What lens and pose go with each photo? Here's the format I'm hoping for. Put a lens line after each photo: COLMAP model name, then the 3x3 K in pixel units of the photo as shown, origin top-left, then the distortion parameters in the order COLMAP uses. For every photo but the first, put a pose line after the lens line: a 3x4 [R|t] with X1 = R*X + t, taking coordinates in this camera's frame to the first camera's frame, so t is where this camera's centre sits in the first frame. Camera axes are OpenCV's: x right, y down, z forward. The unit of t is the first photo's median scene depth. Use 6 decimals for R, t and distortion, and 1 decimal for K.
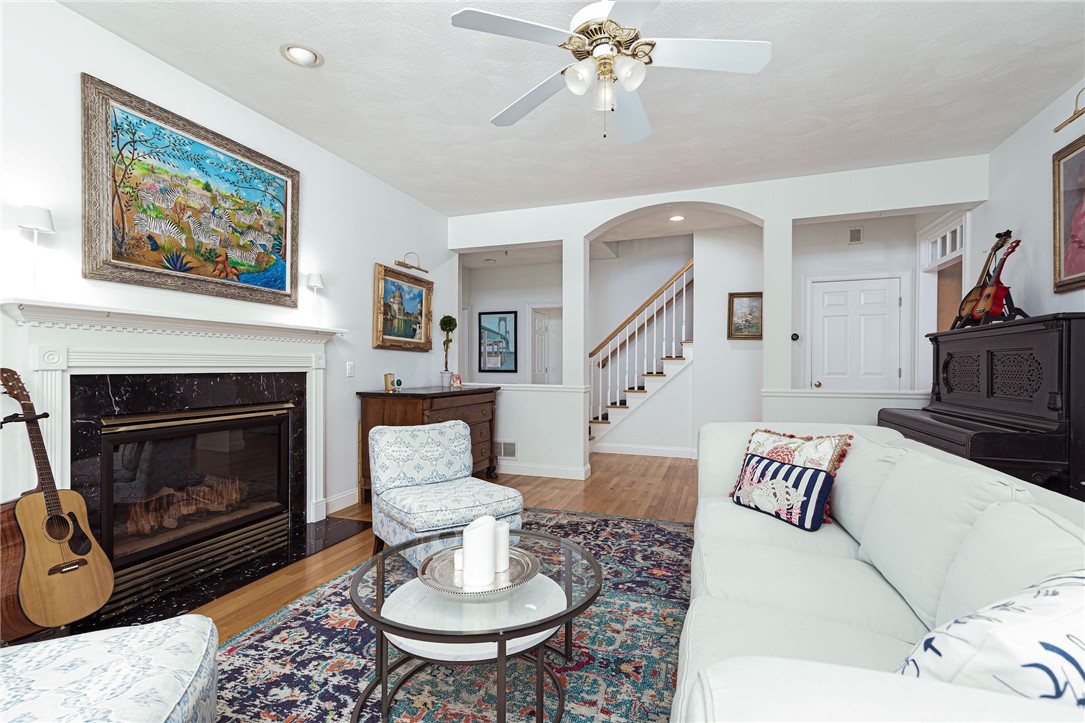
lens RADIAL K [[485.7, 0, 543.8], [0, 485.7, 363.6], [0, 0, 1]] dist [0.028047, 0.000256]
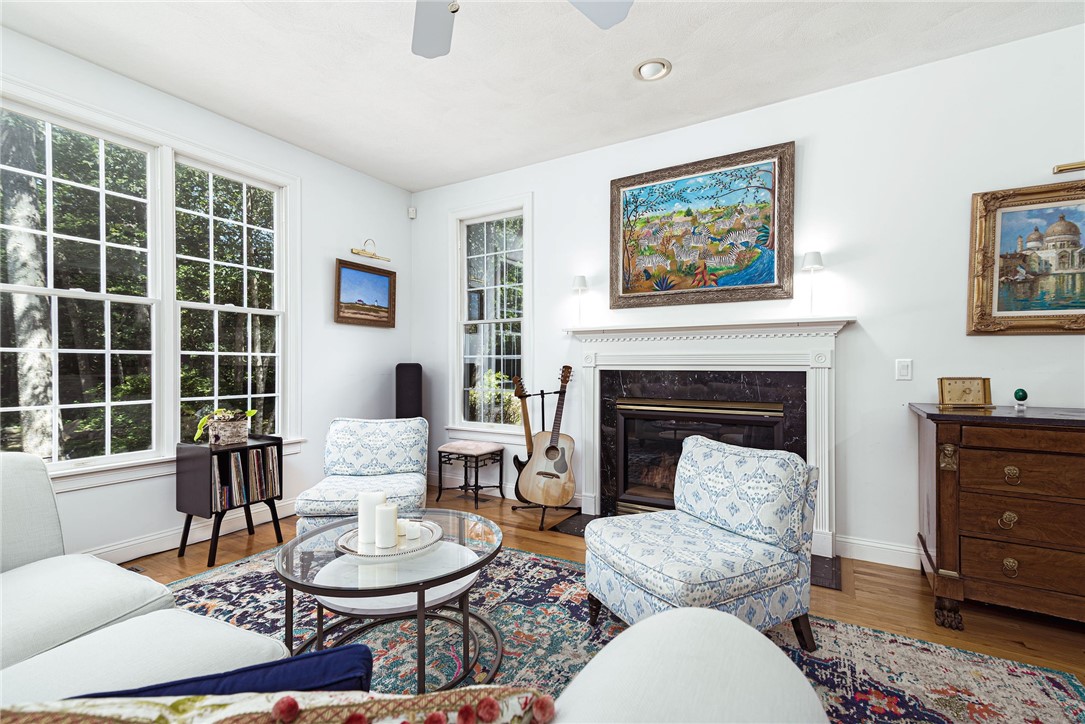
lens RADIAL K [[485.7, 0, 543.8], [0, 485.7, 364.1], [0, 0, 1]] dist [0.028047, 0.000256]
pose [[-0.174623, -0.001256, -0.984634, 0.527905], [0.004981, 0.999985, -0.002159, 0.004523], [0.984623, -0.005282, -0.174615, 0.865376]]
